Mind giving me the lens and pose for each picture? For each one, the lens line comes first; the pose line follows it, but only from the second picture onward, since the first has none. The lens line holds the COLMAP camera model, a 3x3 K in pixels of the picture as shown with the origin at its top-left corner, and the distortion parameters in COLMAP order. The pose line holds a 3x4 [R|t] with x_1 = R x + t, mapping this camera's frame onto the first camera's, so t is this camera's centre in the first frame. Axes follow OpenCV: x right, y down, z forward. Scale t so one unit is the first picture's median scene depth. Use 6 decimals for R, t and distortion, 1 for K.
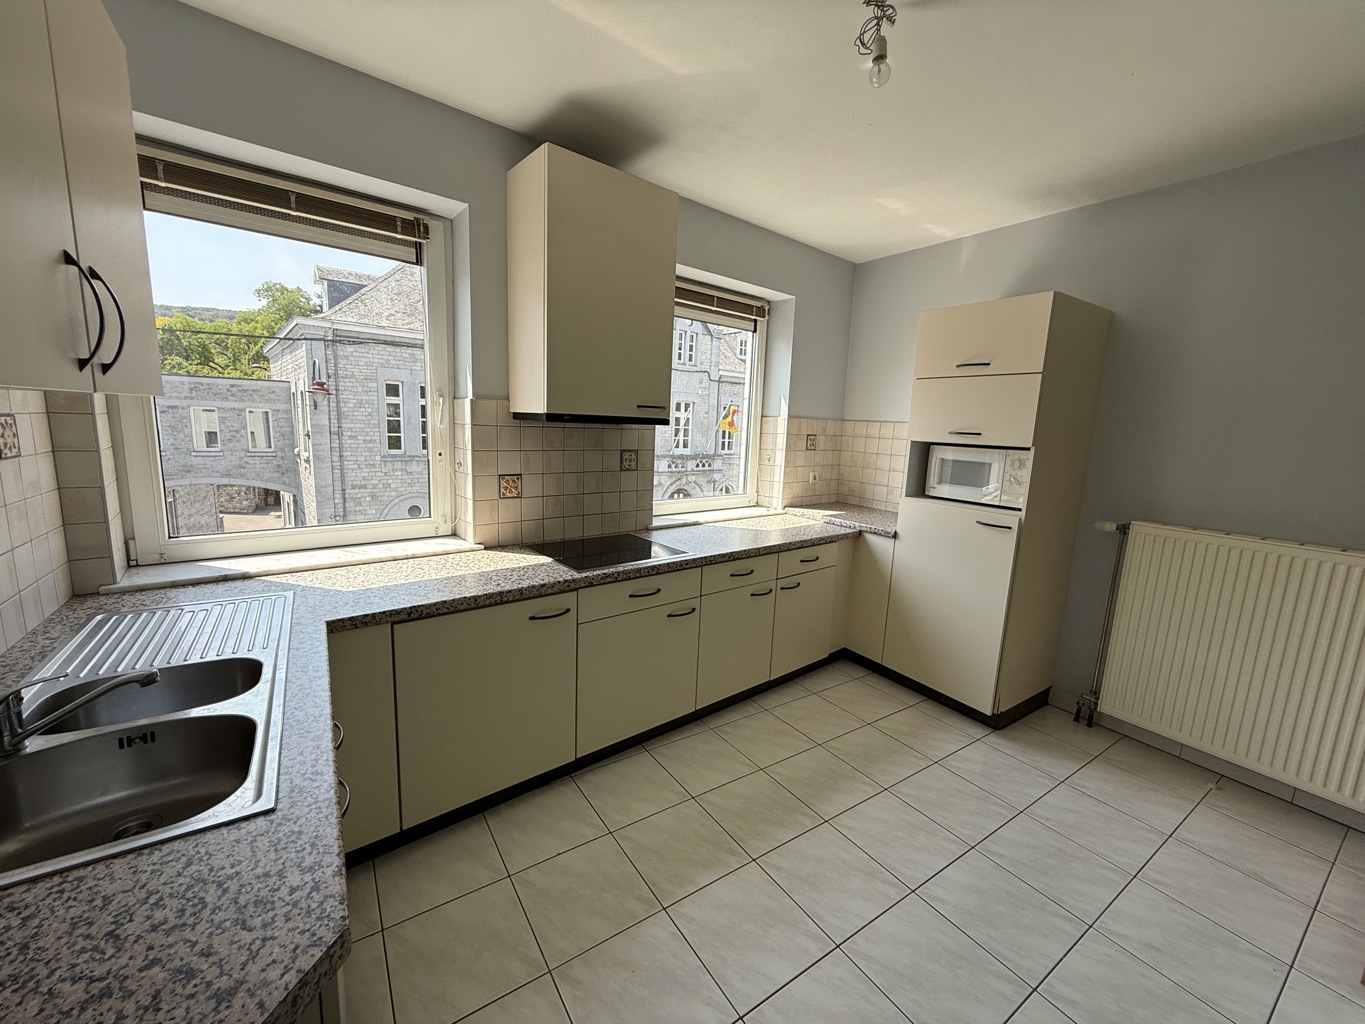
lens RADIAL K [[546.0, 0, 679.3], [0, 546.0, 510.5], [0, 0, 1]] dist [0.001009, -0.000086]
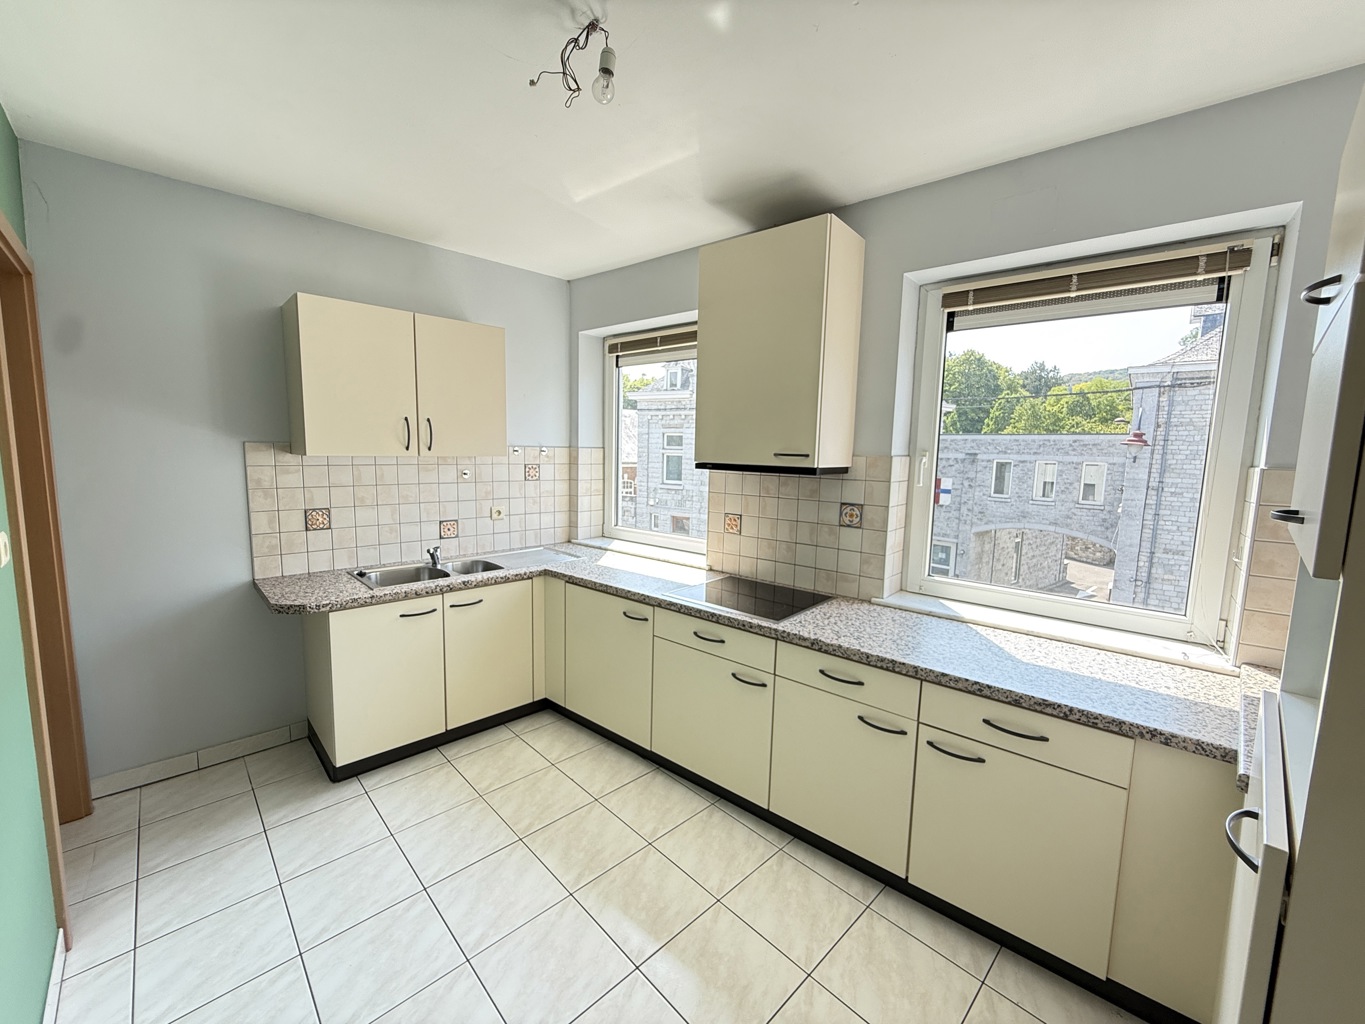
lens RADIAL K [[546.0, 0, 675.9], [0, 546.0, 510.0], [0, 0, 1]] dist [0.001009, -0.000086]
pose [[0.176746, 0.076761, -0.981259, 0.109250], [-0.172359, 0.983963, 0.045927, -0.014138], [0.969047, 0.161011, 0.187142, 0.086507]]
